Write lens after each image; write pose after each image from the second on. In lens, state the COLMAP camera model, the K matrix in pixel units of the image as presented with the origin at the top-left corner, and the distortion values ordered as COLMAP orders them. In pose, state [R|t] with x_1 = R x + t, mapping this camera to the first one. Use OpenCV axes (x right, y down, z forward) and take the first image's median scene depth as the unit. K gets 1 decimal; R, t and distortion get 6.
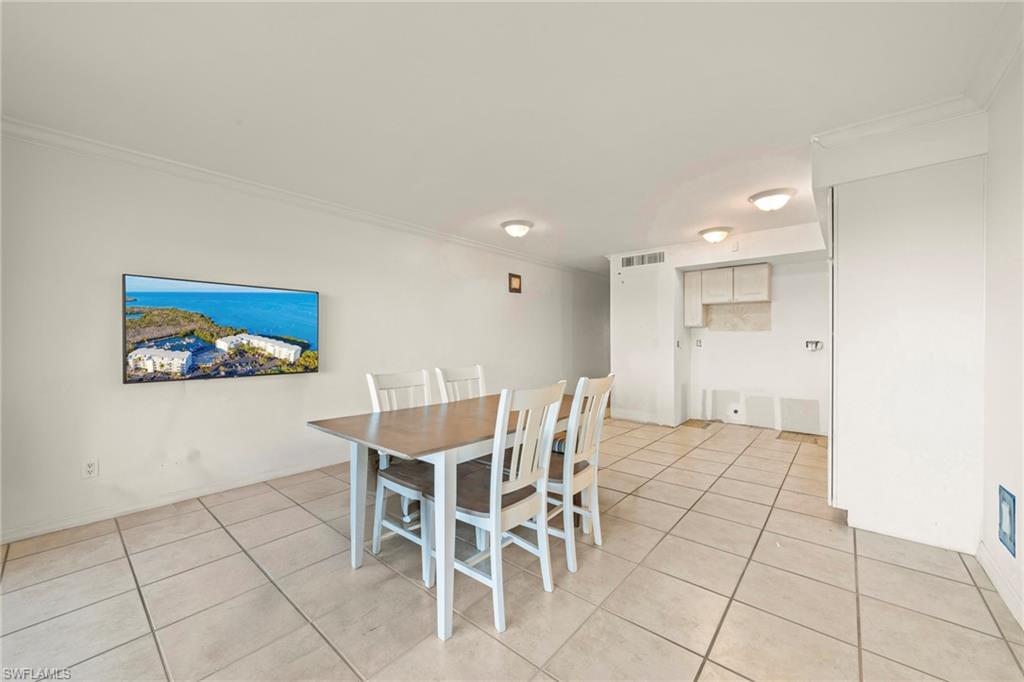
lens RADIAL K [[384.8, 0, 513.9], [0, 384.8, 343.7], [0, 0, 1]] dist [0.002228, 0.000368]
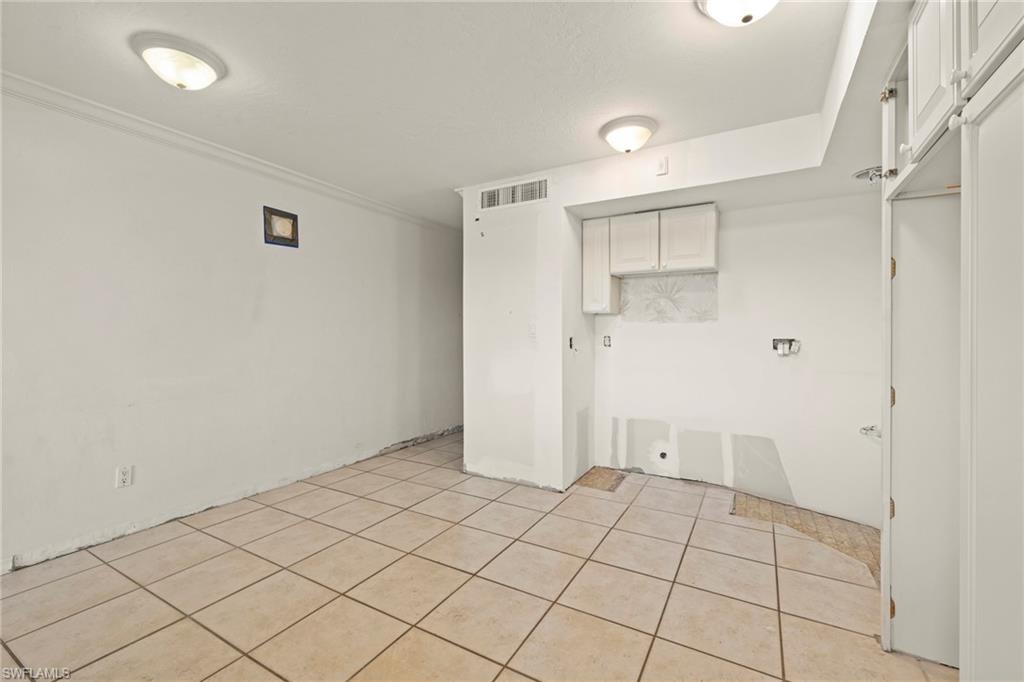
lens RADIAL K [[430.4, 0, 506.8], [0, 430.4, 334.8], [0, 0, 1]] dist [-0.000360, 0.000510]
pose [[0.983220, 0.004266, 0.182372, 0.211916], [-0.002743, 0.999959, -0.008605, -0.004947], [-0.182402, 0.007961, 0.983192, 0.381020]]
